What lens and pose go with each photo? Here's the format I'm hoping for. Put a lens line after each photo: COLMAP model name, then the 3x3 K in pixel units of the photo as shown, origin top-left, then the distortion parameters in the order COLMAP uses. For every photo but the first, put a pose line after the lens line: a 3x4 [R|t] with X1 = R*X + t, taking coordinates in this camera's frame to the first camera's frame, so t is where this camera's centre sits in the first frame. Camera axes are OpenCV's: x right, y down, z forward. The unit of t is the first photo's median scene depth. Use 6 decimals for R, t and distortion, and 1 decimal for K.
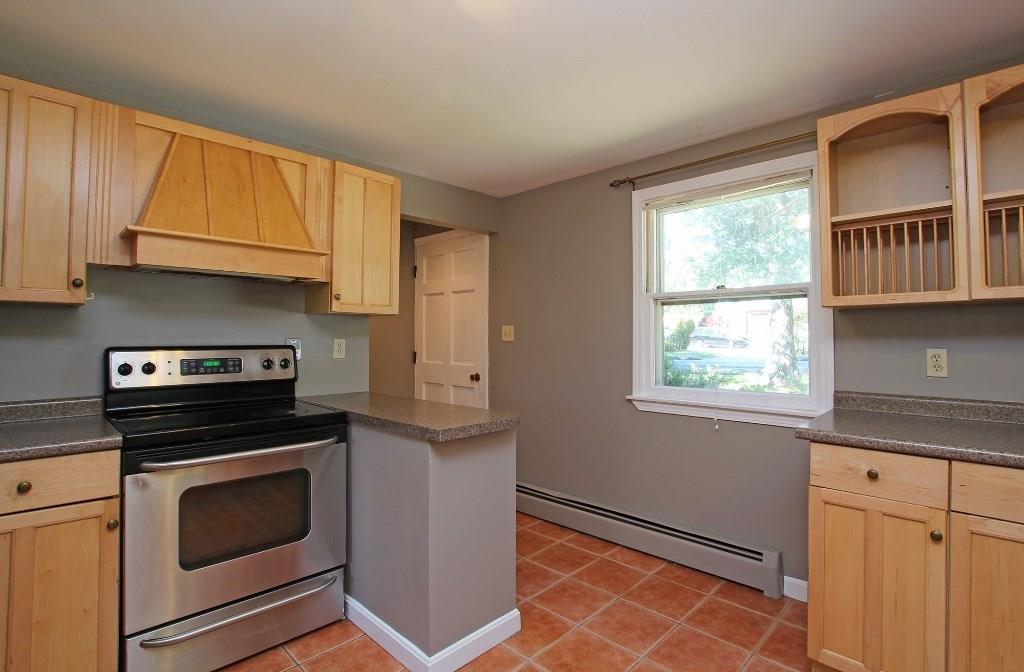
lens RADIAL K [[487.1, 0, 515.1], [0, 487.1, 324.3], [0, 0, 1]] dist [-0.021804, -0.000129]
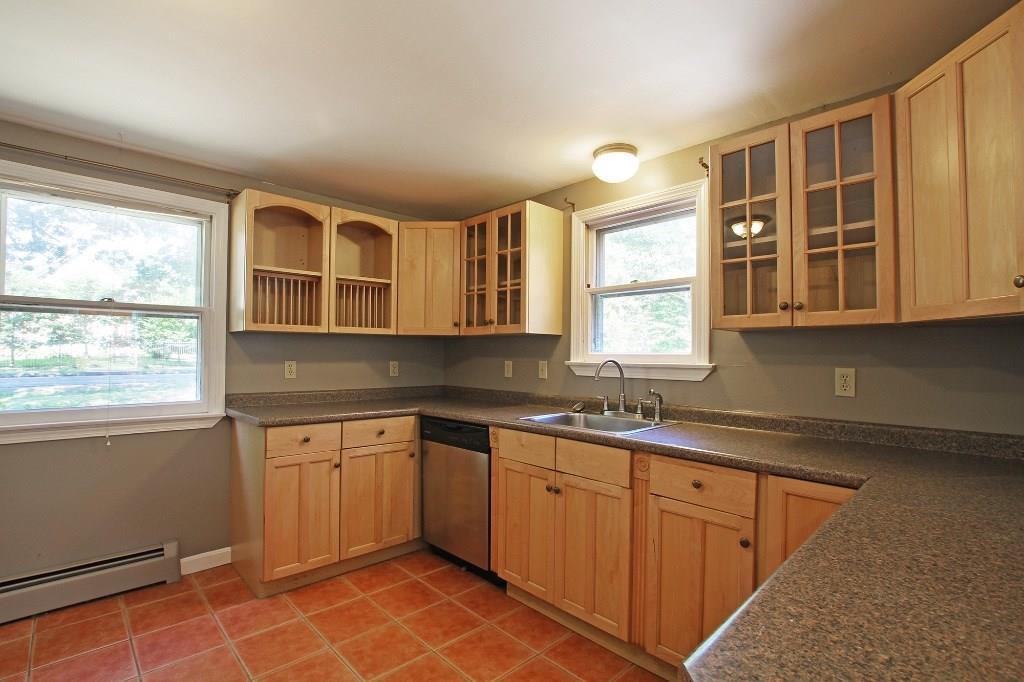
lens RADIAL K [[472.5, 0, 513.6], [0, 472.5, 349.1], [0, 0, 1]] dist [-0.029362, -0.000086]
pose [[0.043205, 0.018514, 0.998895, -0.628307], [-0.034511, 0.999259, -0.017028, 0.013240], [-0.998470, -0.033737, 0.043812, 0.207162]]
